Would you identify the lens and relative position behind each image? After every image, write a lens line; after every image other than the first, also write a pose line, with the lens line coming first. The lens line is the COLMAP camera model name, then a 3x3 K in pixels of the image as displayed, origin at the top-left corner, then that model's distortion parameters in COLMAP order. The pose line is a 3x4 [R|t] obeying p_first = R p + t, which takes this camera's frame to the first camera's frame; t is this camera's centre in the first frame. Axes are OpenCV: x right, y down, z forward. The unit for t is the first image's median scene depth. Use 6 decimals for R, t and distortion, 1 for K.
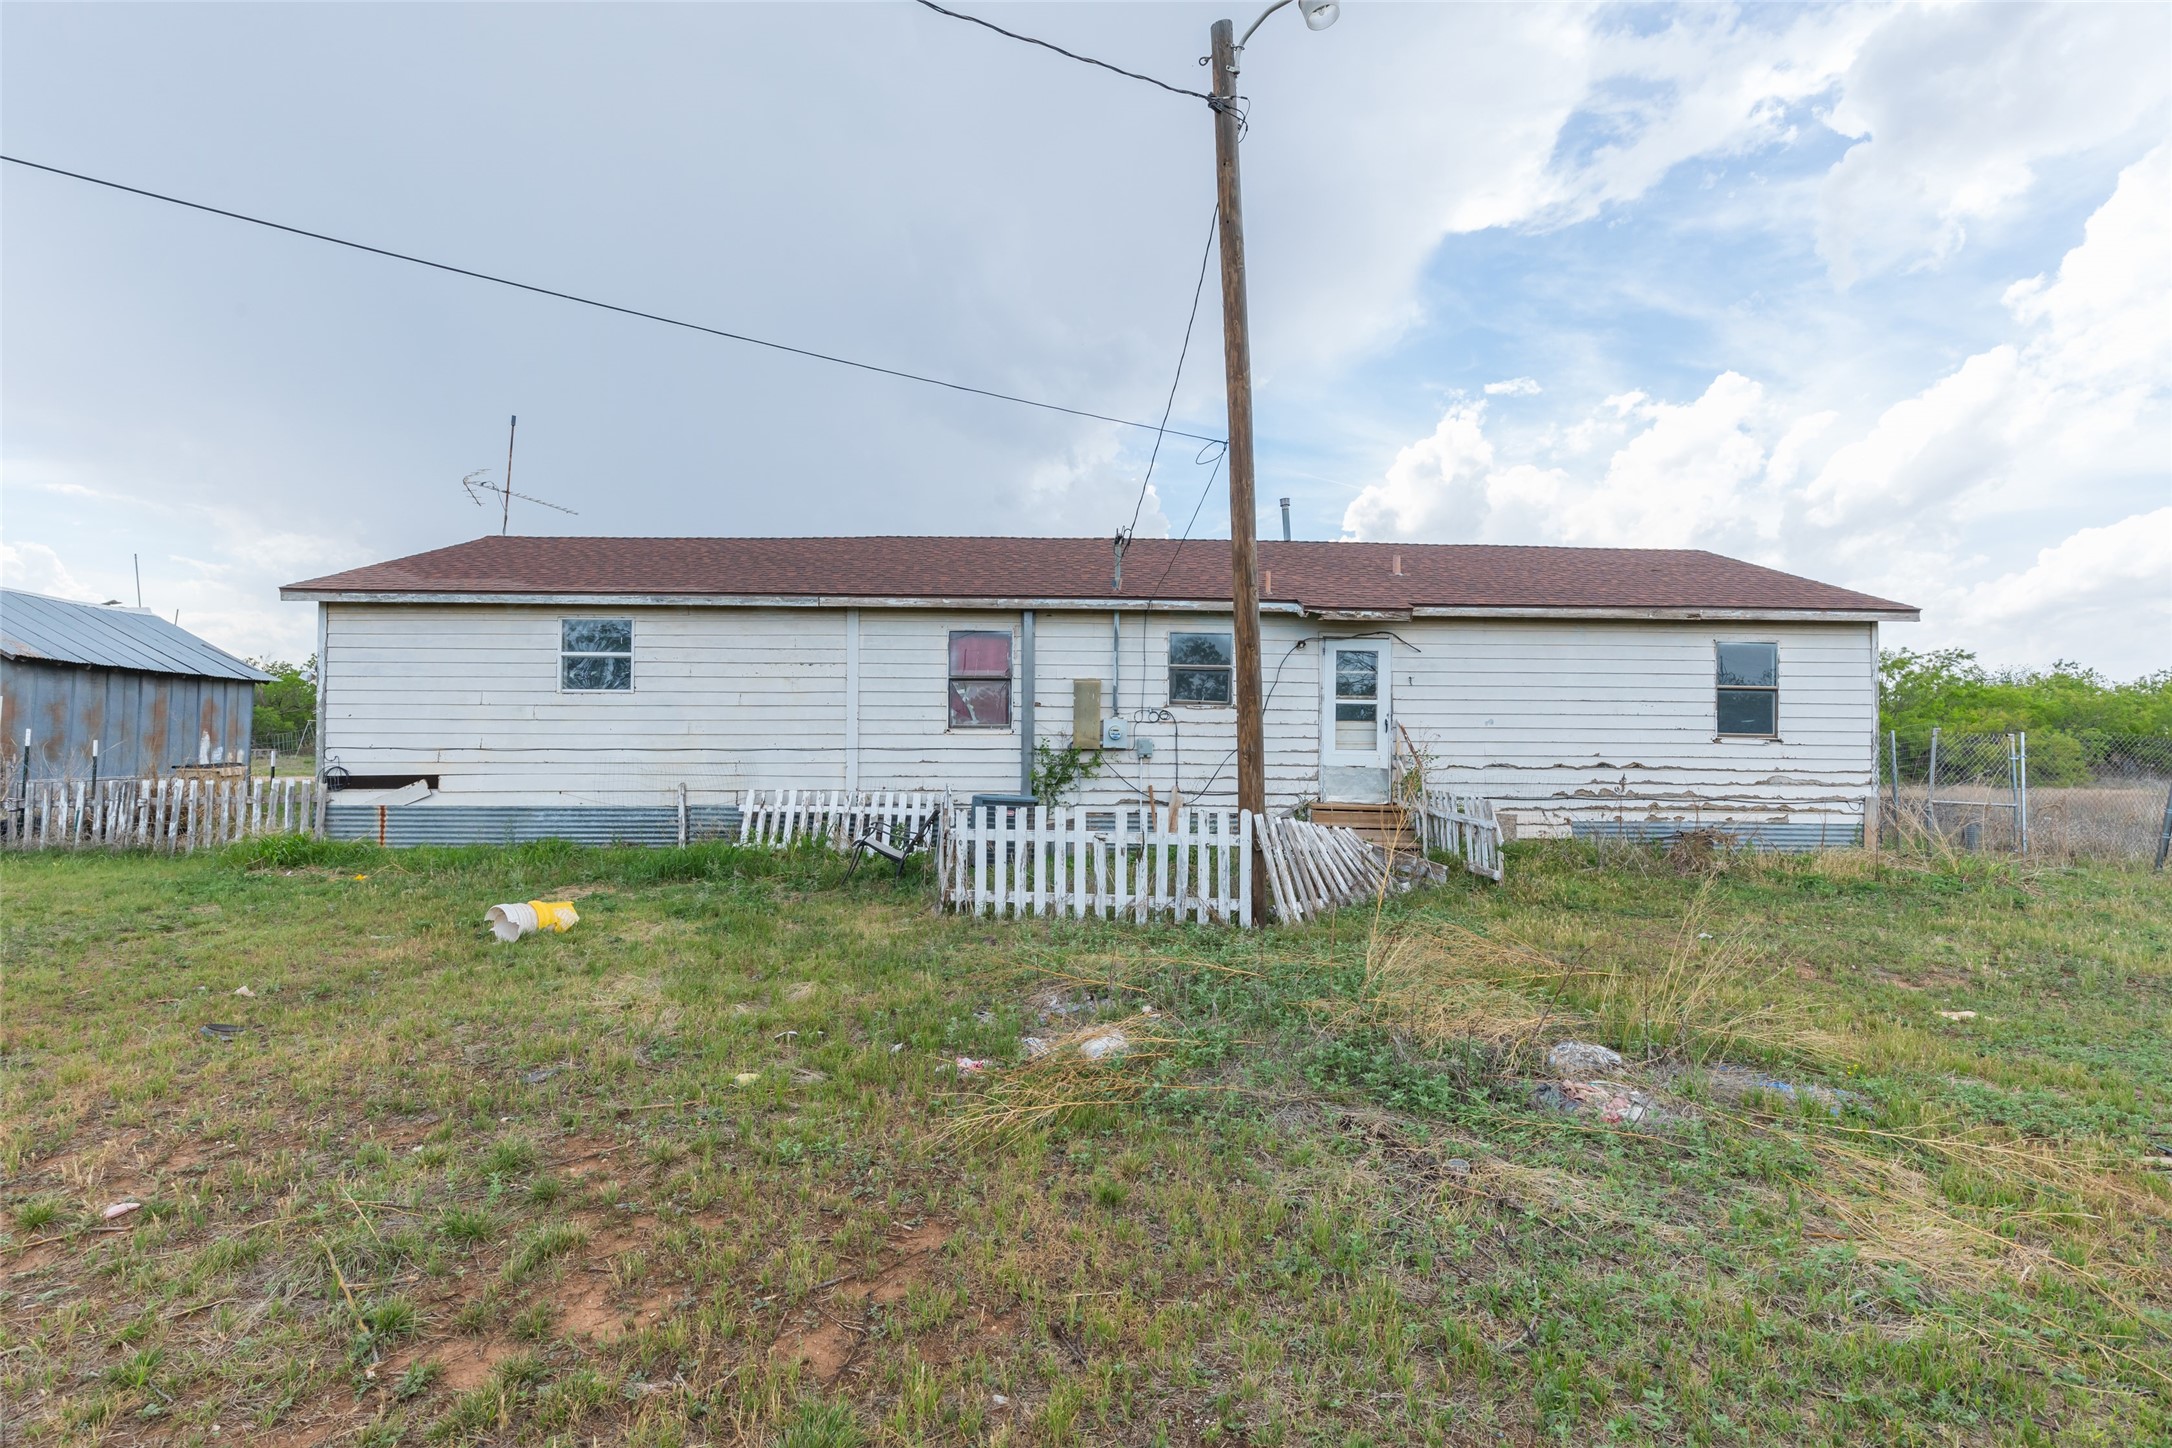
lens RADIAL K [[1015.1, 0, 1083.2], [0, 1015.1, 734.4], [0, 0, 1]] dist [0.021921, 0.000504]
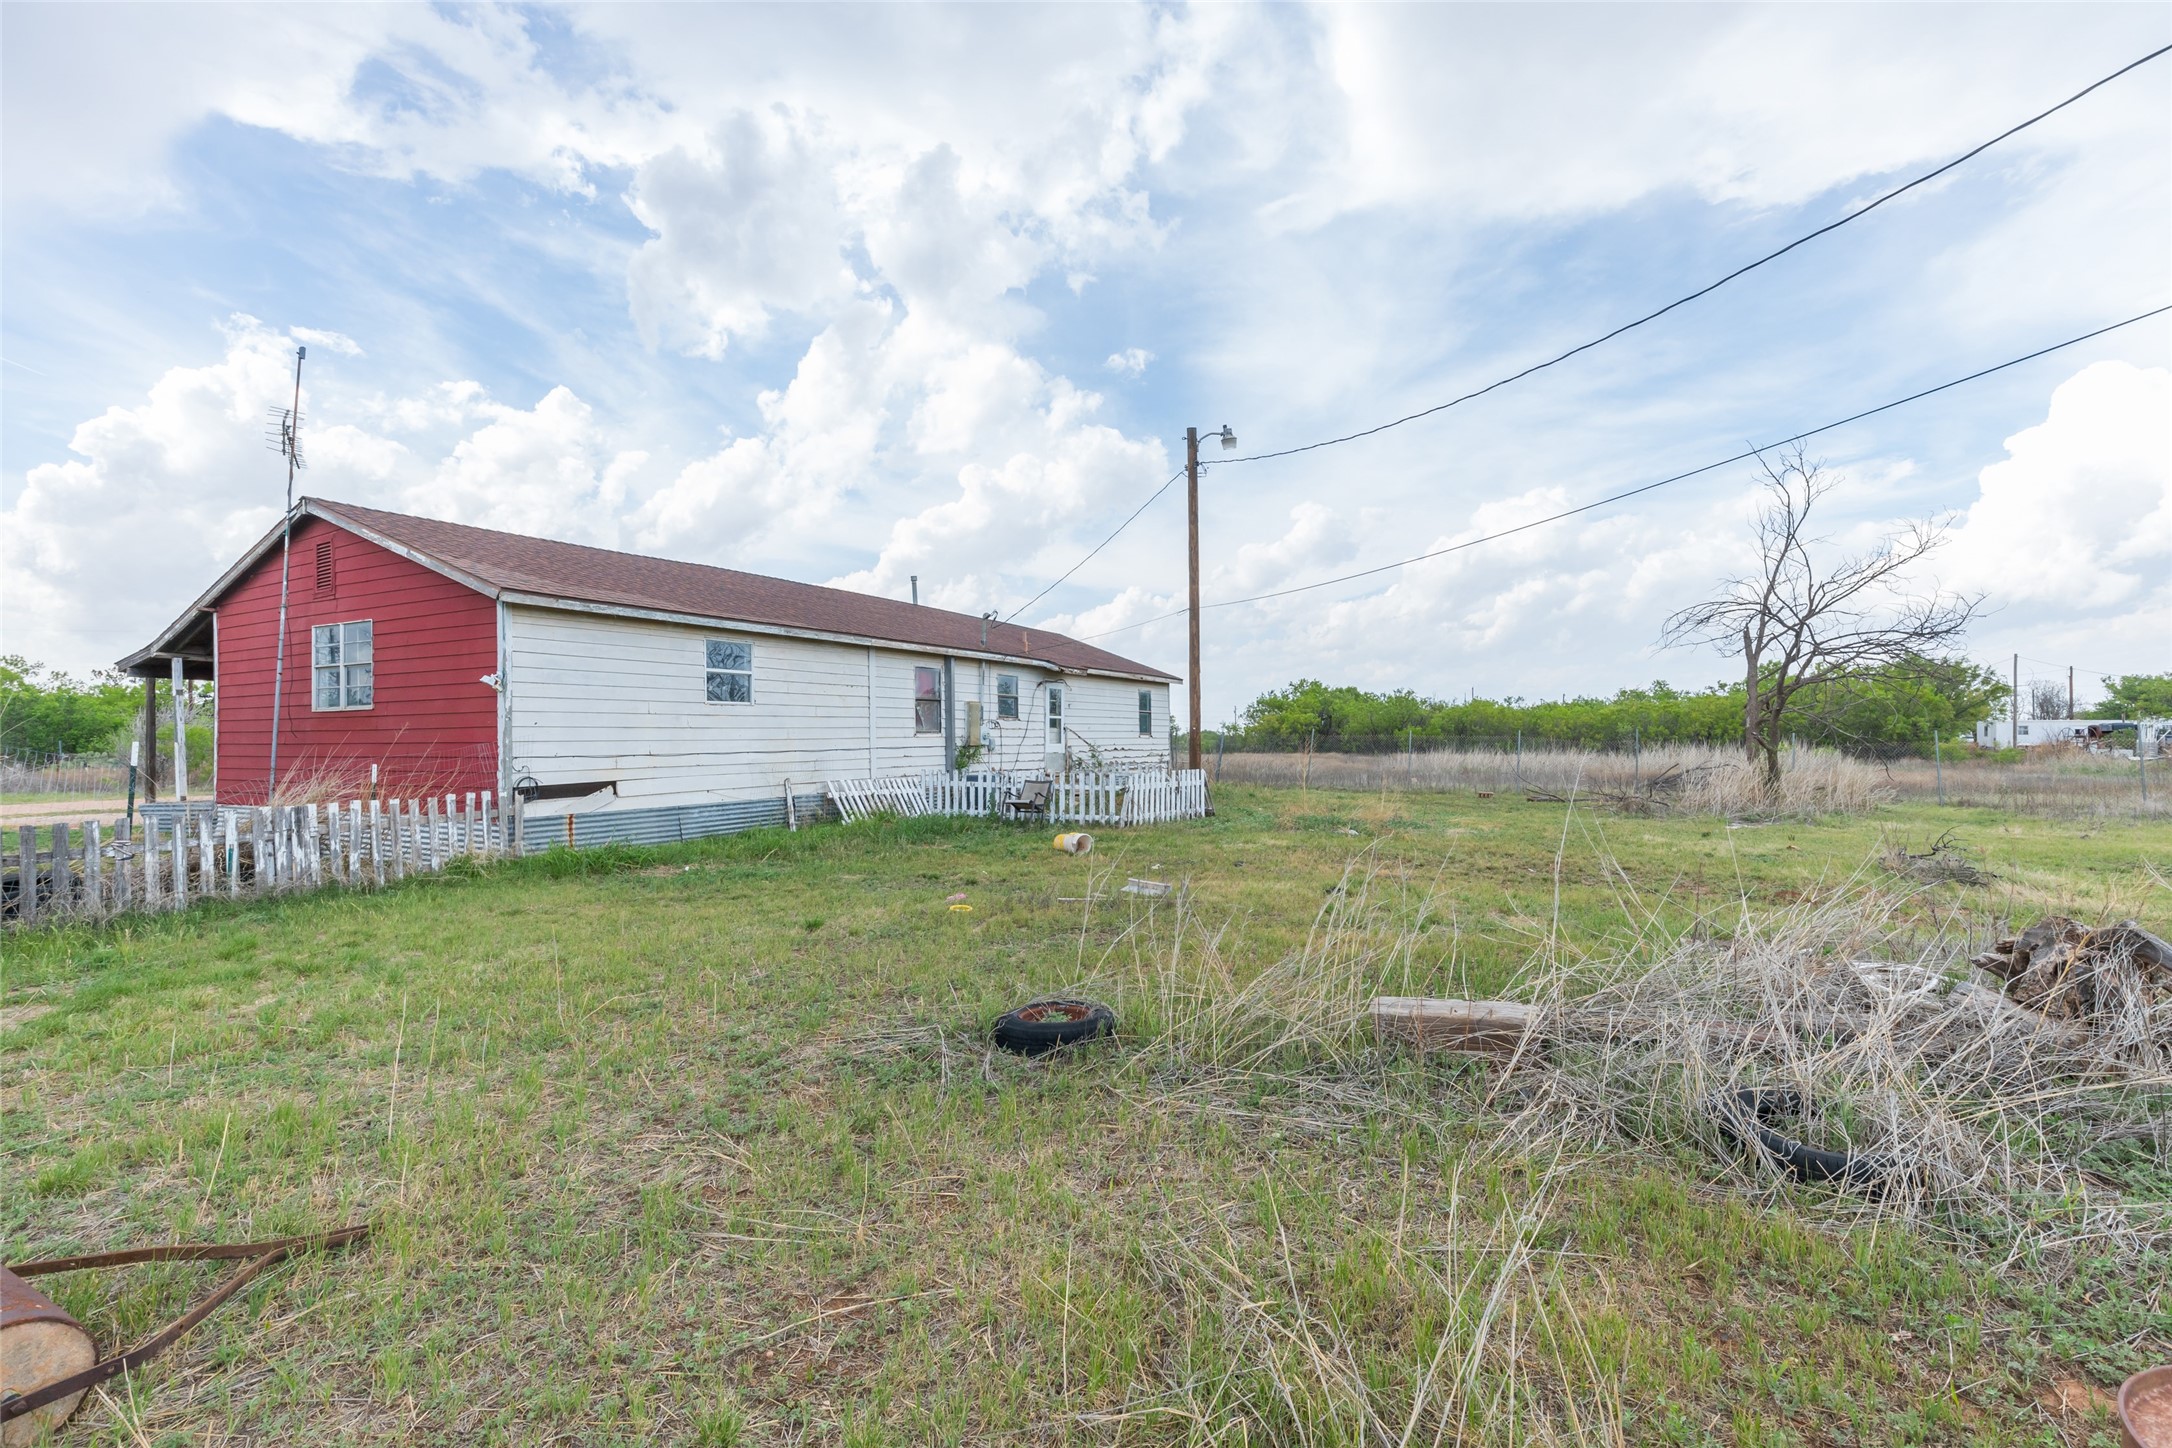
lens RADIAL K [[1007.9, 0, 1158.2], [0, 1007.9, 727.3], [0, 0, 1]] dist [-0.045048, -0.000399]
pose [[0.406703, -0.000807, 0.913560, -1.317718], [-0.001638, 0.999997, 0.001613, -0.017325], [-0.913559, -0.002152, 0.406701, 0.087589]]
